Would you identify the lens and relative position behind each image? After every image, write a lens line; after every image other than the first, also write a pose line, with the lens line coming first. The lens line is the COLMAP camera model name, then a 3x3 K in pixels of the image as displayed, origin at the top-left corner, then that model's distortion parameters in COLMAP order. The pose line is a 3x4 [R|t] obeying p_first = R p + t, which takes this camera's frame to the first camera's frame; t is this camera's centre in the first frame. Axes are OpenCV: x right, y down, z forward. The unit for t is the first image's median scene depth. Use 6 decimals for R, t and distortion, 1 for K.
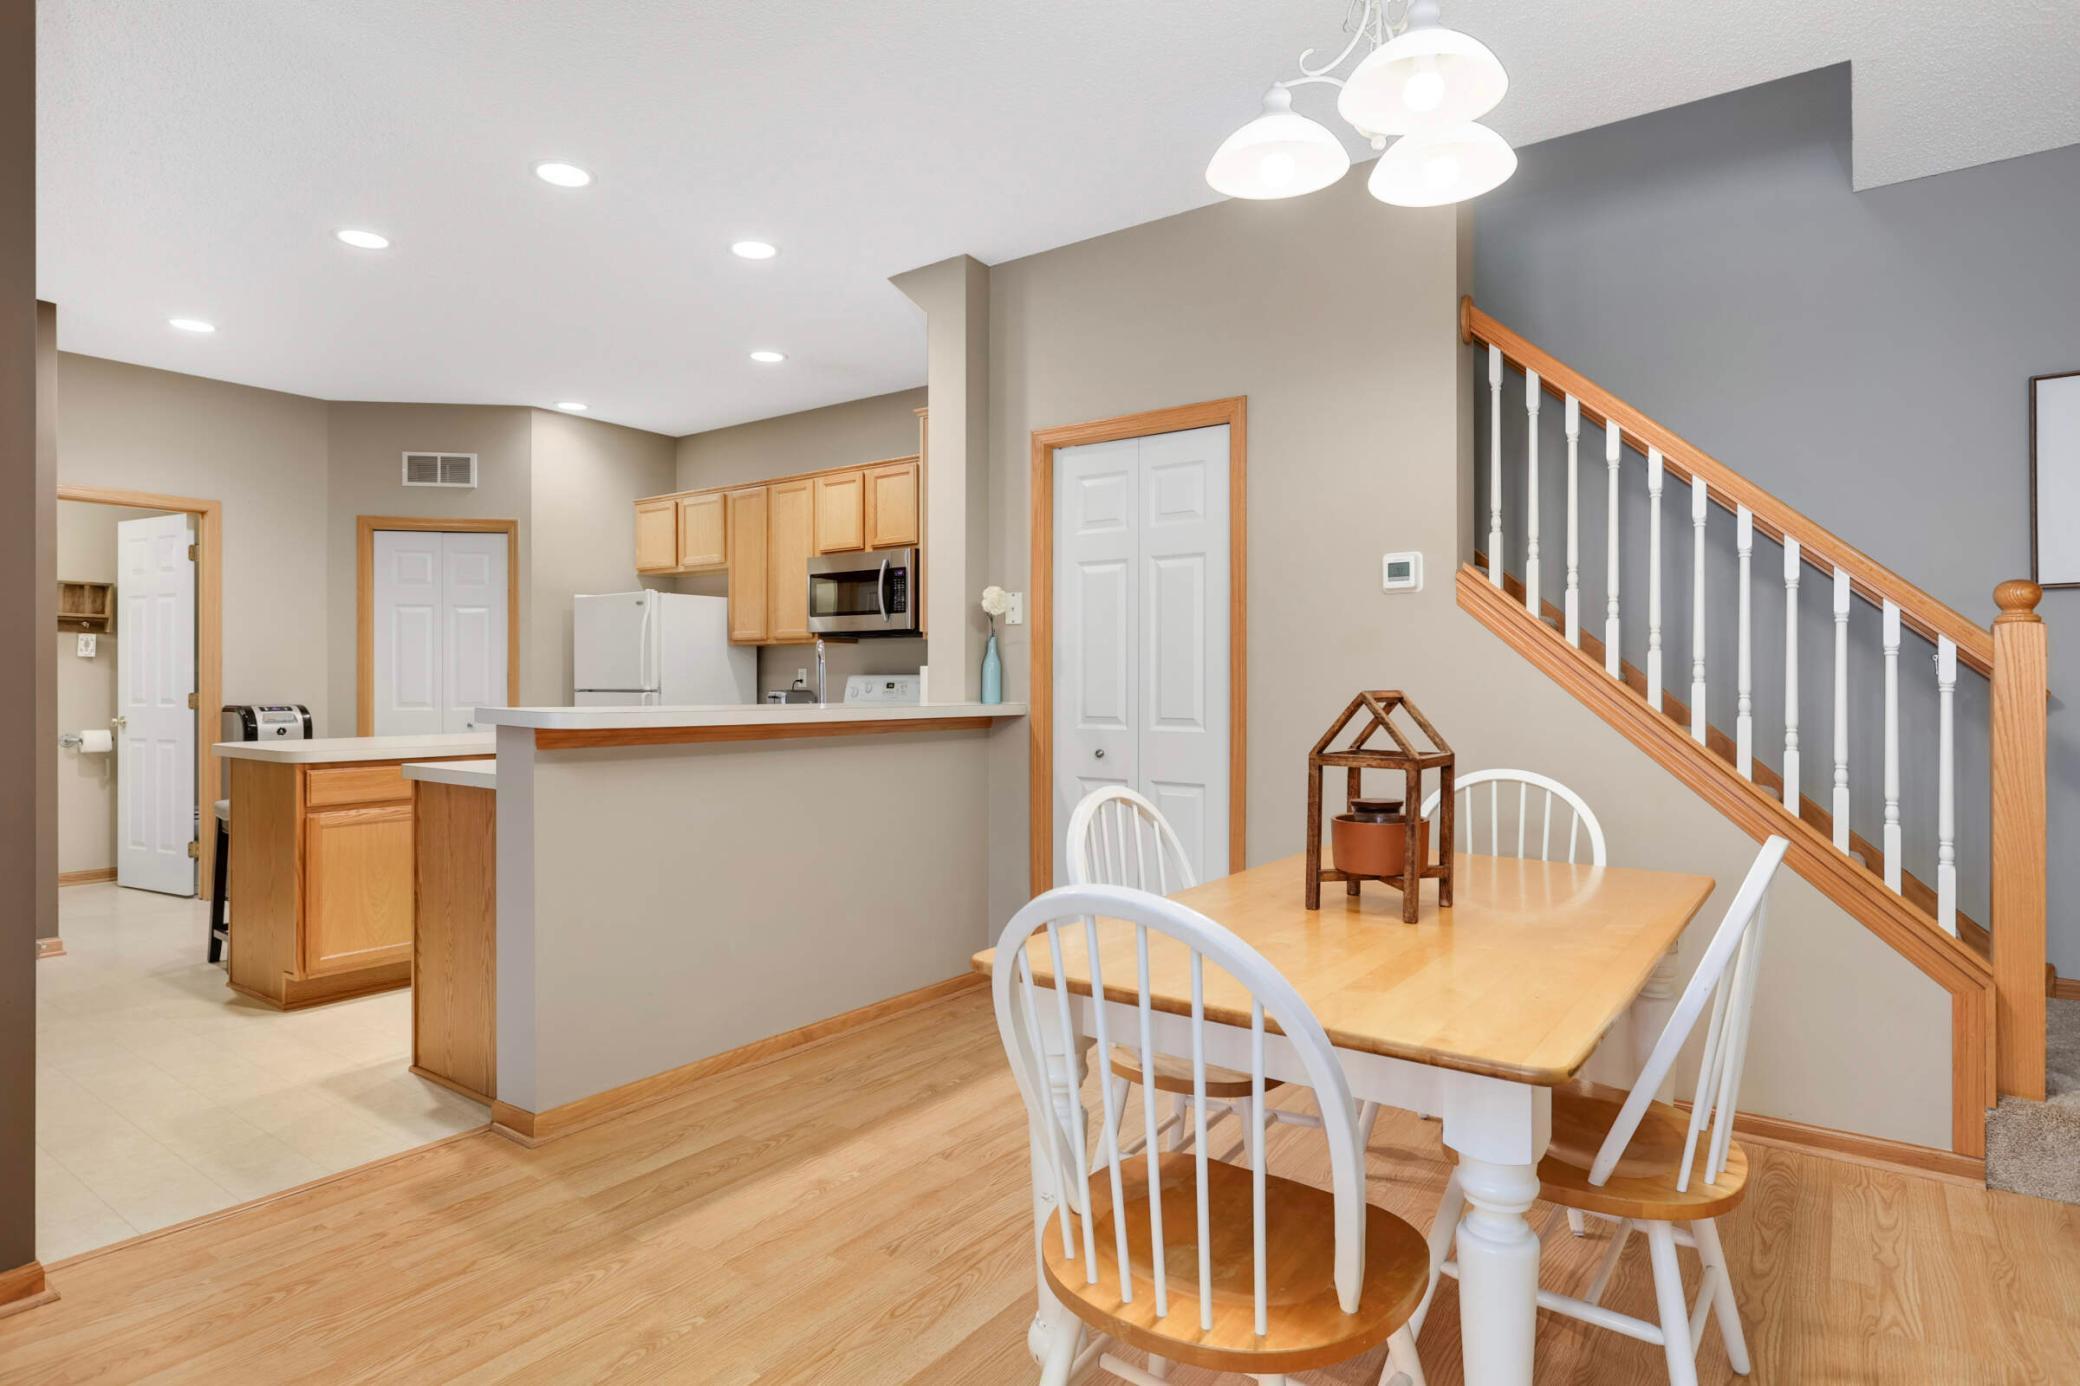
lens RADIAL K [[1116.2, 0, 1031.9], [0, 1116.2, 674.0], [0, 0, 1]] dist [-0.007490, 0.002693]
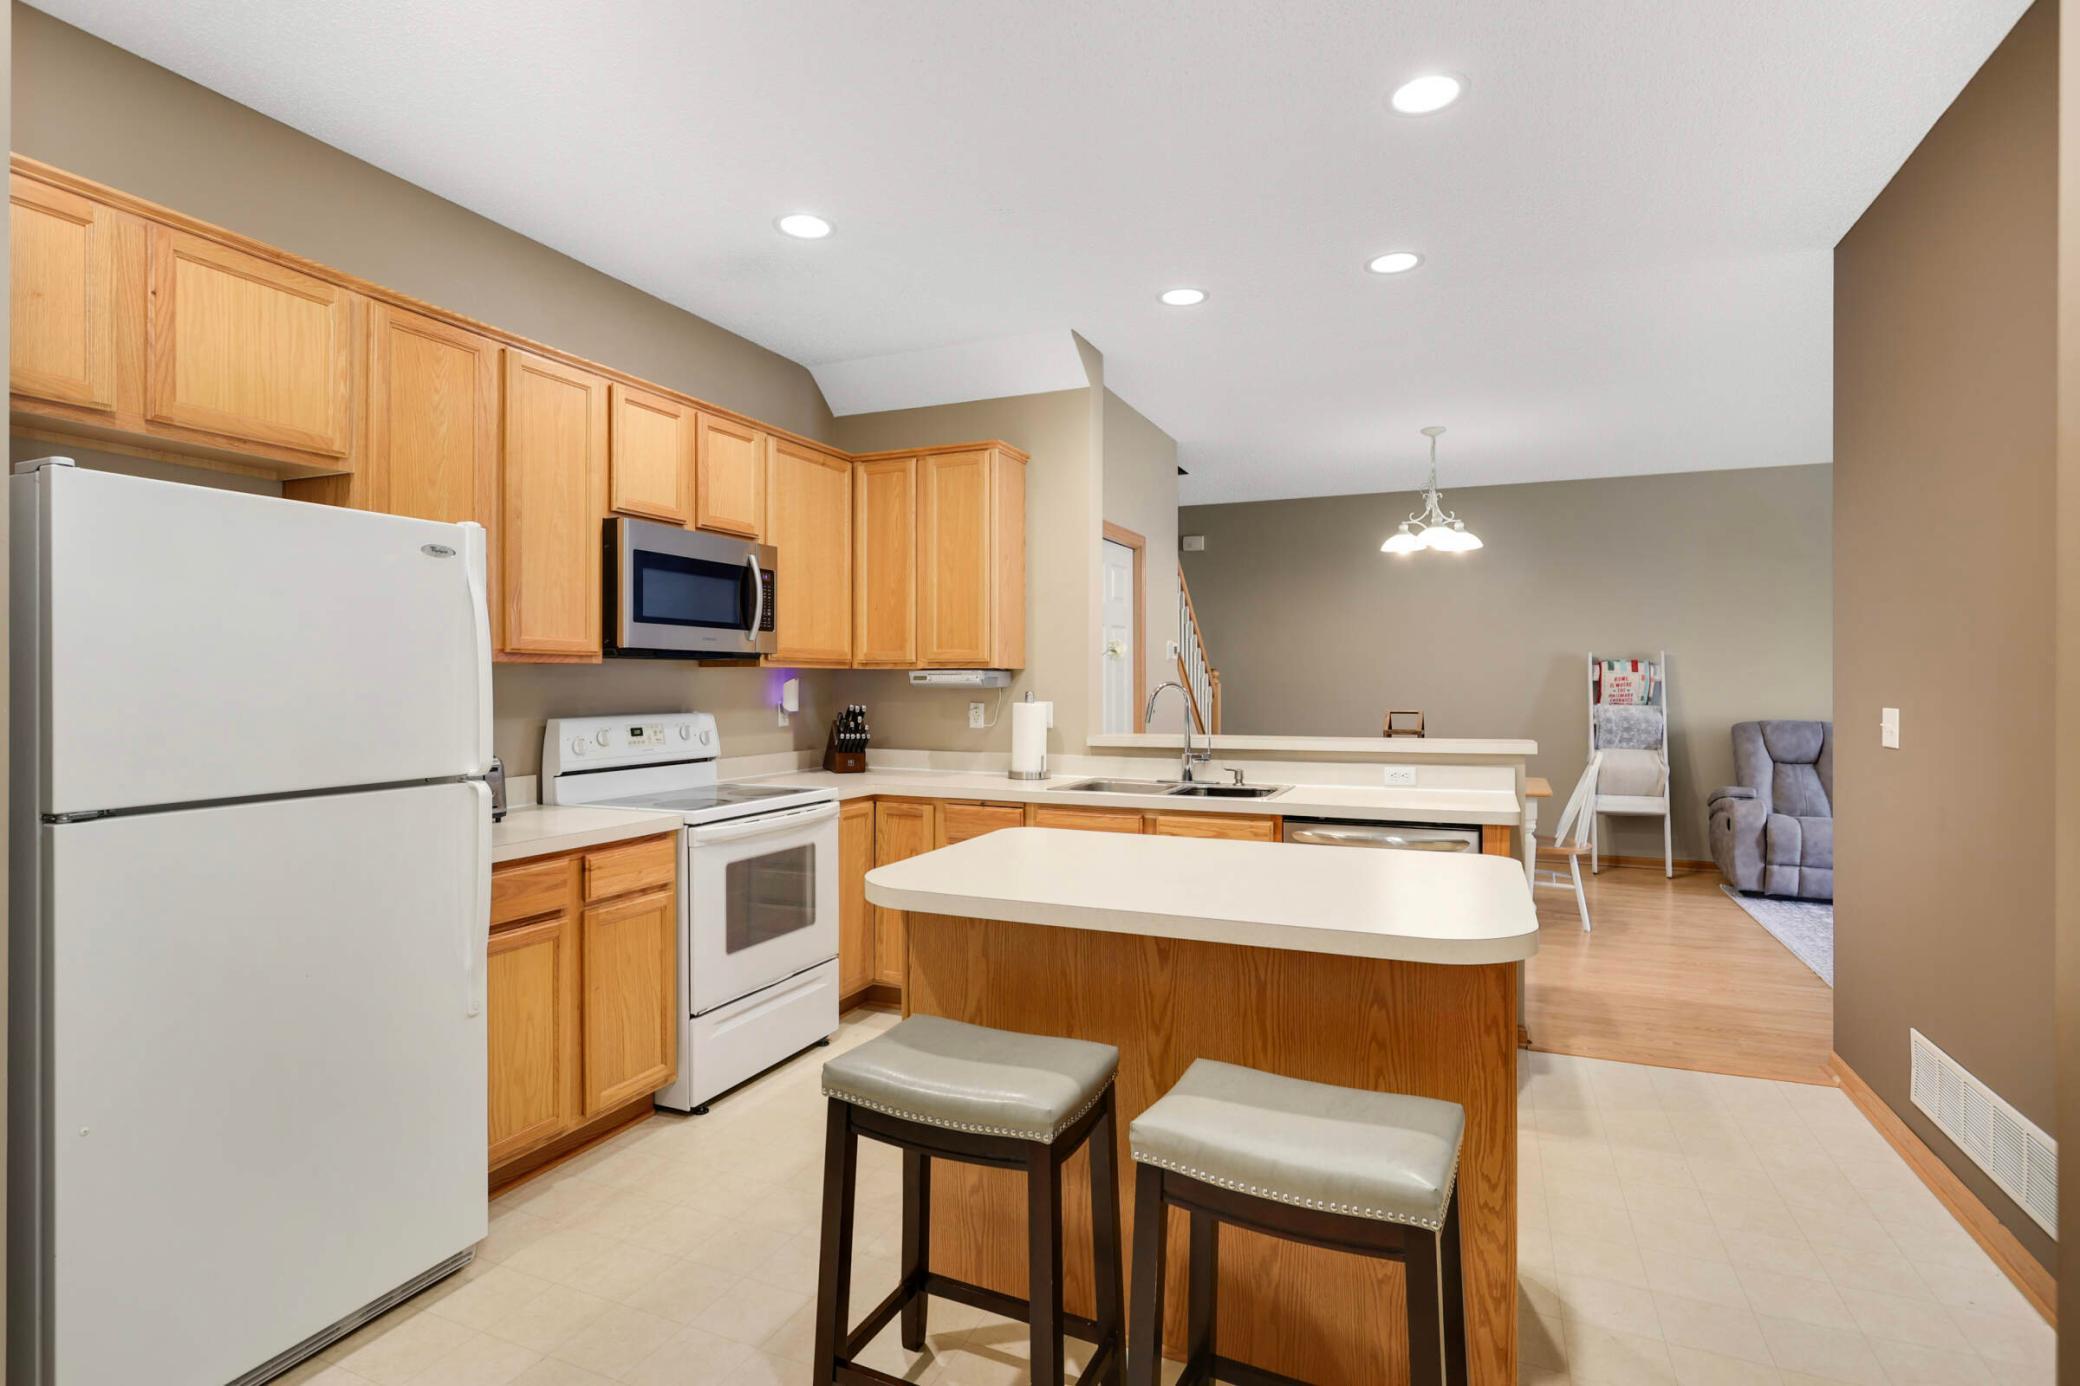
lens RADIAL K [[1022.6, 0, 1053.9], [0, 1022.6, 665.1], [0, 0, 1]] dist [-0.011682, 0.001589]
pose [[-0.232926, 0.015453, 0.972372, -0.787505], [-0.004251, 0.999848, -0.016908, -0.020182], [-0.972485, -0.008072, -0.232825, 0.931129]]
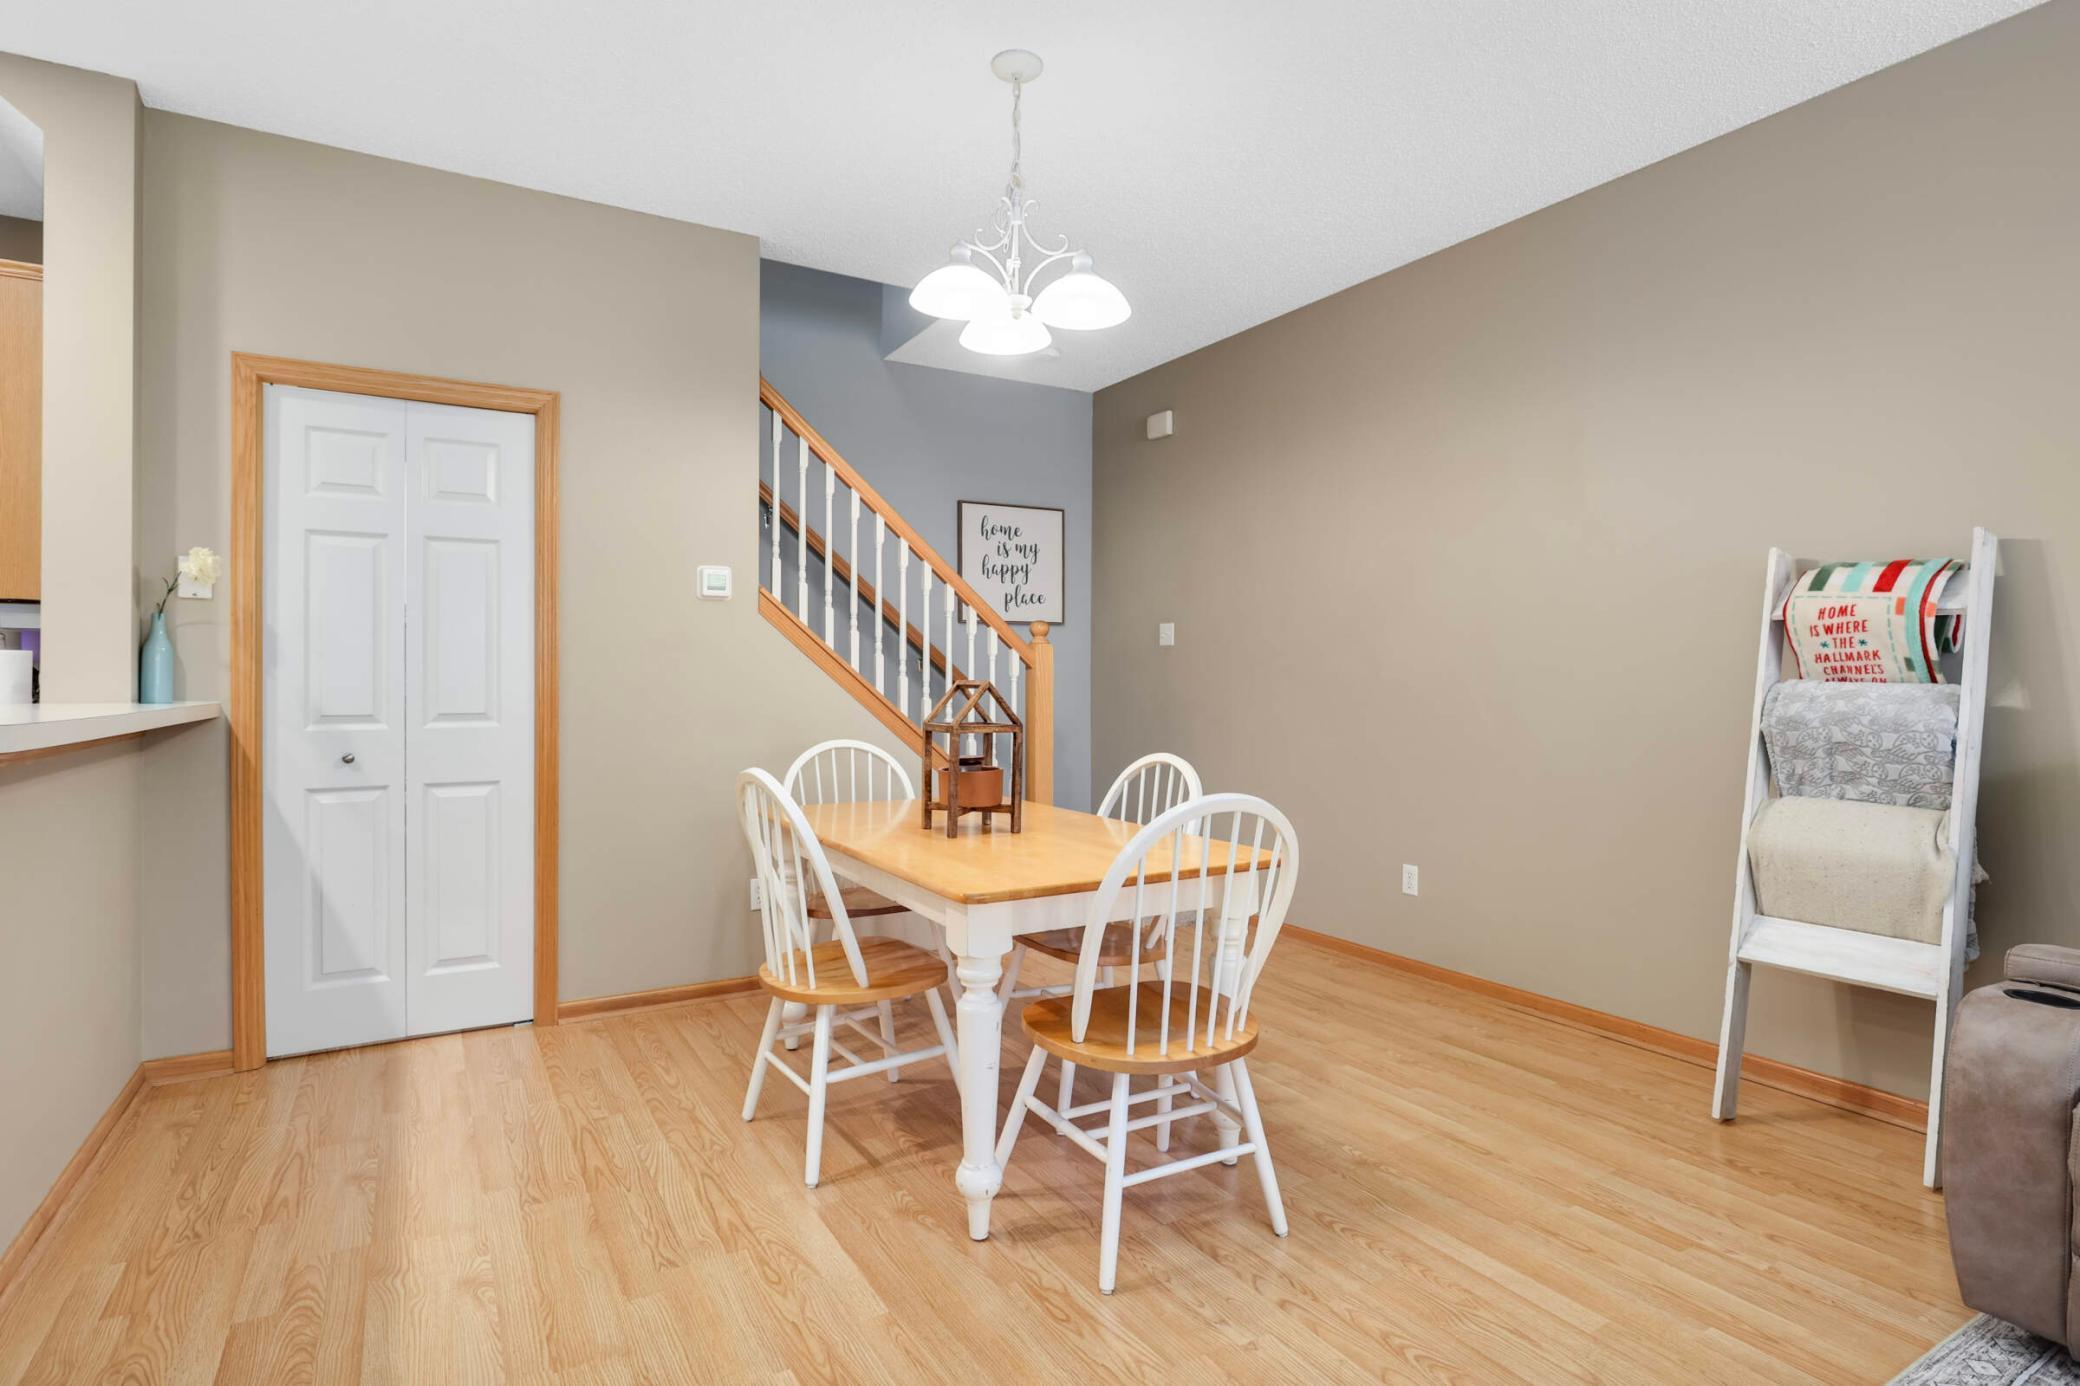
lens RADIAL K [[1062.4, 0, 1049.1], [0, 1062.4, 668.3], [0, 0, 1]] dist [-0.010087, 0.003386]
pose [[0.381564, 0.008372, 0.924305, -0.333026], [-0.006274, 0.999959, -0.006468, 0.003036], [-0.924321, -0.003331, 0.381601, 0.137768]]
